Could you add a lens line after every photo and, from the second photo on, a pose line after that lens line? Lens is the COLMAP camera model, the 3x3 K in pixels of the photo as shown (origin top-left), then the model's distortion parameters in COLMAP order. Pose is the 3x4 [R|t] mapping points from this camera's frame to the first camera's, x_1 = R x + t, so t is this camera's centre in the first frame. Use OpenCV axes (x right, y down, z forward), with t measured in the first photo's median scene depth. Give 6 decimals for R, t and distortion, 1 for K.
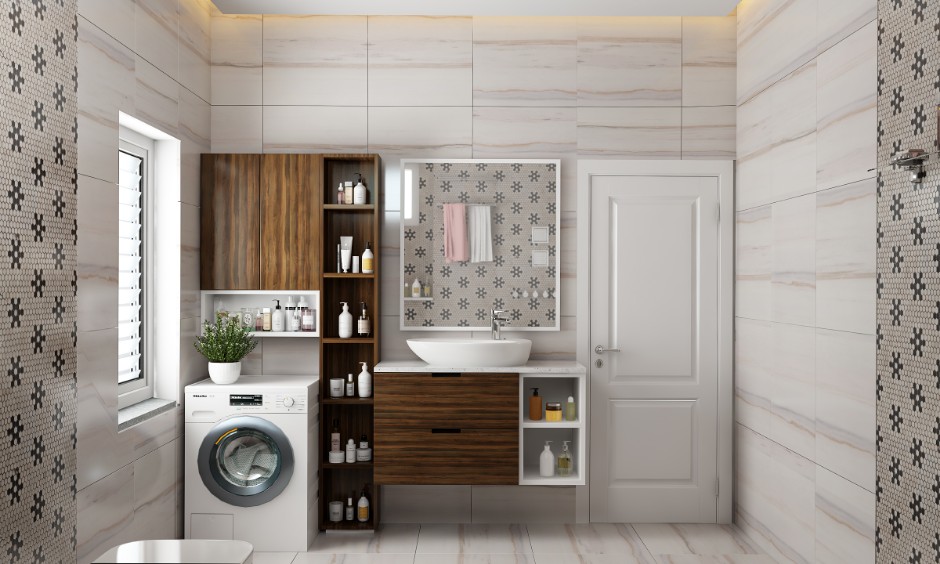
lens RADIAL K [[1061.8, 0, 469.9], [0, 1061.8, 283.7], [0, 0, 1]] dist [0.006449, 0.000000]
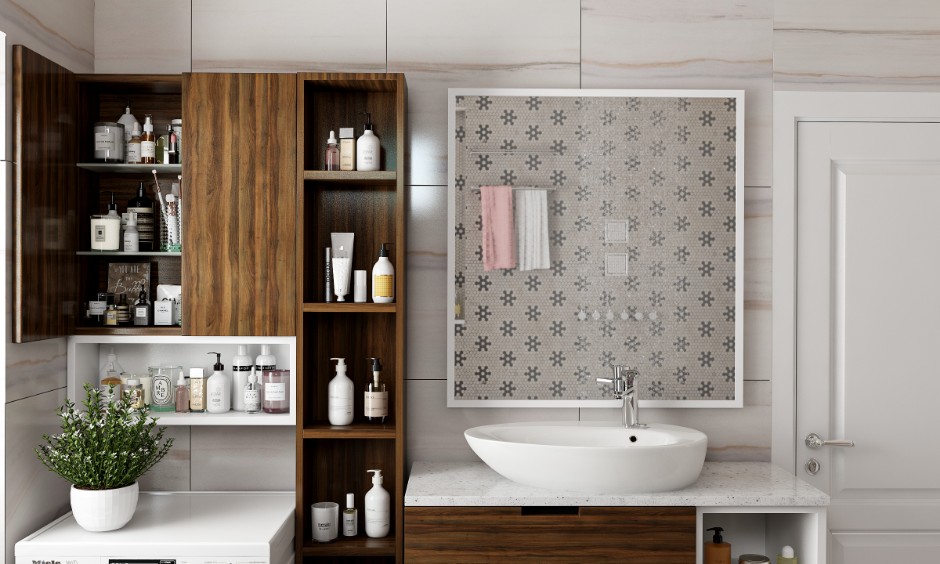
lens RADIAL K [[1061.8, 0, 470.4], [0, 1061.8, 279.0], [0, 0, 1]] dist [0.006449, 0.000000]
pose [[0.999952, -0.000181, 0.009780, -0.059762], [0.000200, 0.999998, -0.001957, -0.020219], [-0.009780, 0.001959, 0.999950, 0.466244]]
